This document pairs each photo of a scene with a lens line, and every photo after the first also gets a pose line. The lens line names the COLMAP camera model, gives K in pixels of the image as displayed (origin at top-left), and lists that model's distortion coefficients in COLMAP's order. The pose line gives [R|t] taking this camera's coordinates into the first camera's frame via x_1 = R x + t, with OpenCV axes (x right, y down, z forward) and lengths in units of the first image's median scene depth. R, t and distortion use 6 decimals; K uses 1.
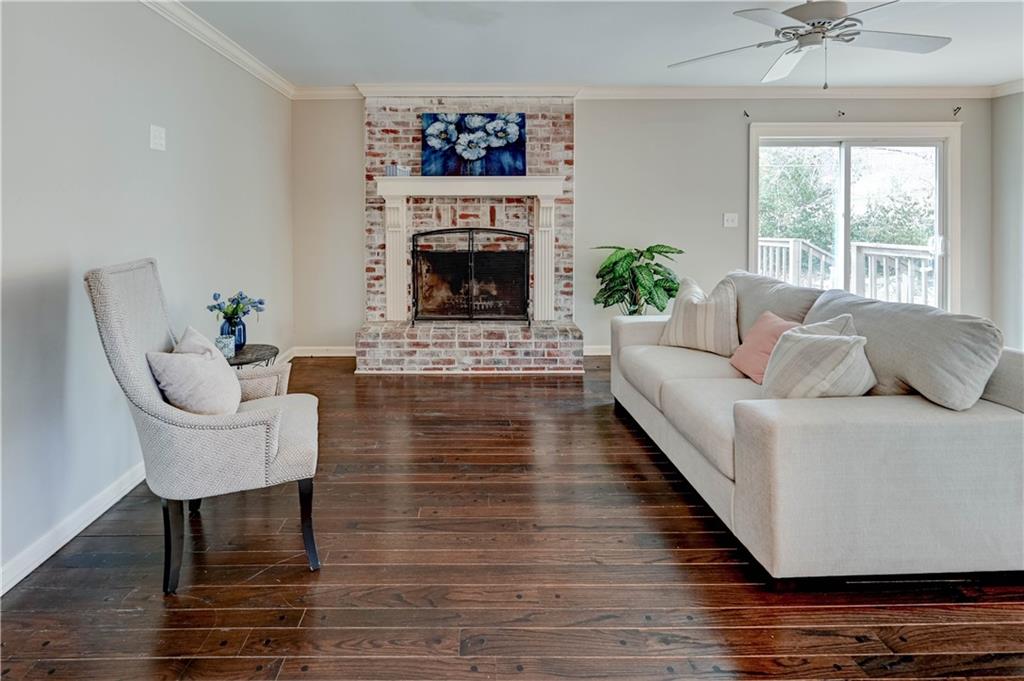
lens RADIAL K [[477.1, 0, 512.1], [0, 477.1, 381.5], [0, 0, 1]] dist [0.000699, 0.000163]
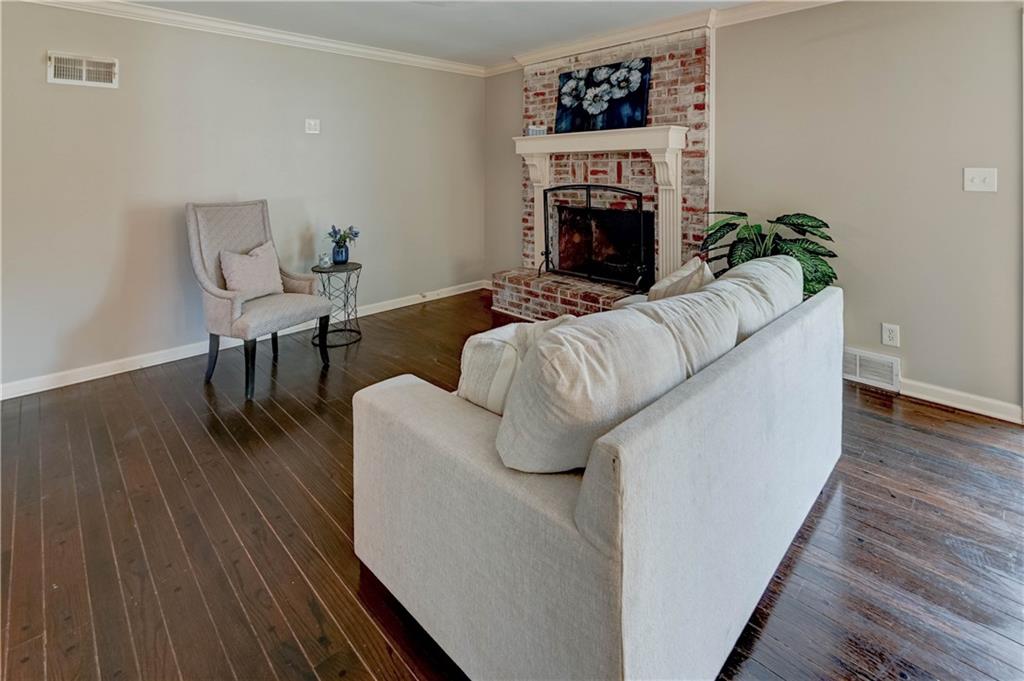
lens RADIAL K [[502.7, 0, 512.0], [0, 502.7, 340.5], [0, 0, 1]] dist [0.001396, 0.000262]
pose [[0.657357, 0.239873, -0.714383, 0.633743], [-0.241287, 0.965076, 0.102025, -0.084660], [0.713907, 0.105305, 0.692277, 0.219944]]
